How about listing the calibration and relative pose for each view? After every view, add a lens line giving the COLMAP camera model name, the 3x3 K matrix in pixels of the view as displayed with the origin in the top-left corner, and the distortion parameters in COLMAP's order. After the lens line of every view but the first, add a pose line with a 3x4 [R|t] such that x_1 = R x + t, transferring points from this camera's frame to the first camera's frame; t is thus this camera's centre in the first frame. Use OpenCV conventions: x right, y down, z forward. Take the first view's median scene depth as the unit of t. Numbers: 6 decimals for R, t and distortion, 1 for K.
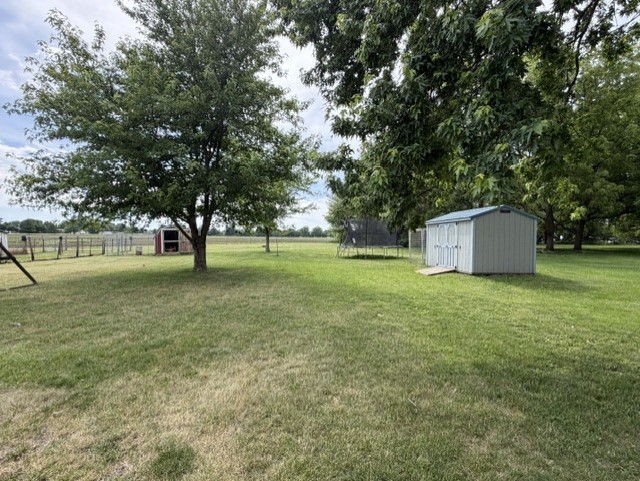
lens RADIAL K [[324.9, 0, 320.0], [0, 324.9, 240.5], [0, 0, 1]] dist [-0.000842, 0.000440]
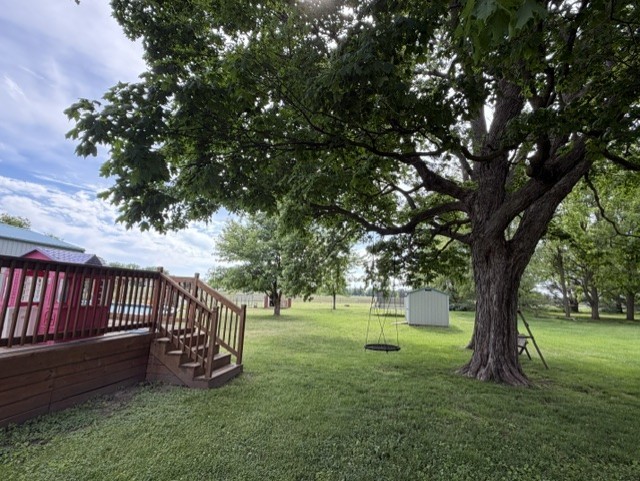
lens RADIAL K [[324.9, 0, 320.0], [0, 324.9, 240.5], [0, 0, 1]] dist [-0.000842, 0.000440]
pose [[0.946581, -0.026415, -0.321381, 0.312272], [-0.031232, 0.984444, -0.172901, -0.016369], [0.320949, 0.173703, 0.931031, -0.500161]]
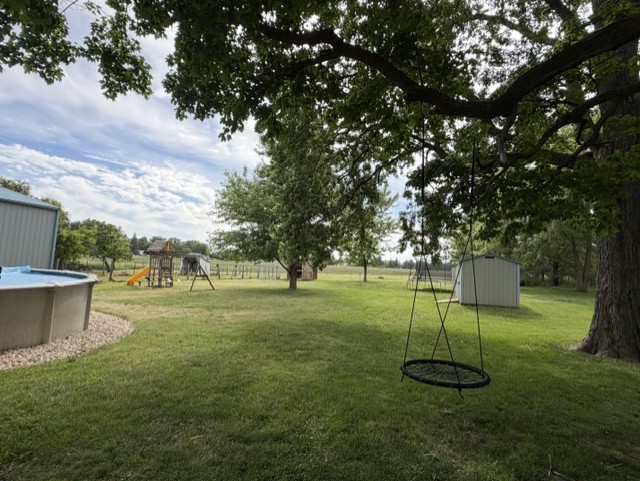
lens RADIAL K [[324.9, 0, 320.0], [0, 324.9, 240.5], [0, 0, 1]] dist [-0.000842, 0.000440]
pose [[0.906449, -0.004372, -0.422293, 0.266874], [-0.035694, 0.995575, -0.086923, -0.011144], [0.420805, 0.093865, 0.902282, -0.267693]]
